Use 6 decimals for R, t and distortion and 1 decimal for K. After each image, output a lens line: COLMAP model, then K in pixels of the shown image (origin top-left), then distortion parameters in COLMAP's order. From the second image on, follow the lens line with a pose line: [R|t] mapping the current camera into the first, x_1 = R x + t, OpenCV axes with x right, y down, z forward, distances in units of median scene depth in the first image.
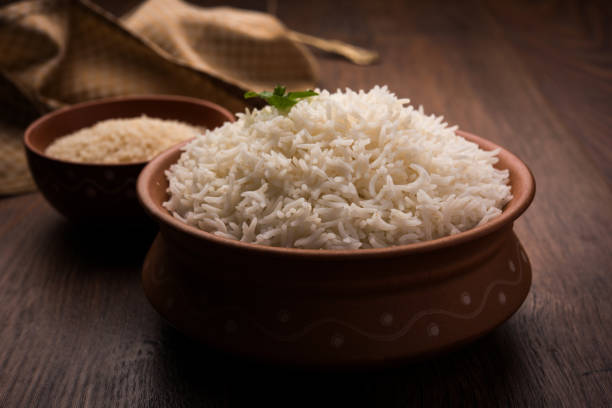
lens RADIAL K [[1068.4, 0, 307.9], [0, 1068.4, 205.4], [0, 0, 1]] dist [0.041303, 0.000000]
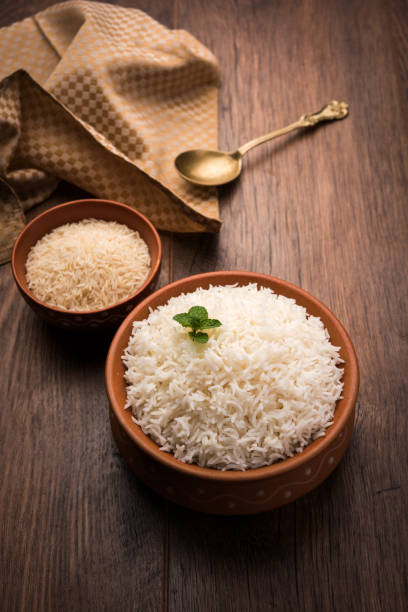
lens RADIAL K [[1068.4, 0, 205.8], [0, 1068.4, 302.2], [0, 0, 1]] dist [0.041303, 0.000000]
pose [[0.999997, 0.001640, 0.001657, -0.012347], [-0.002244, 0.869802, 0.493395, -0.704719], [-0.000632, -0.493398, 0.869804, -0.242181]]
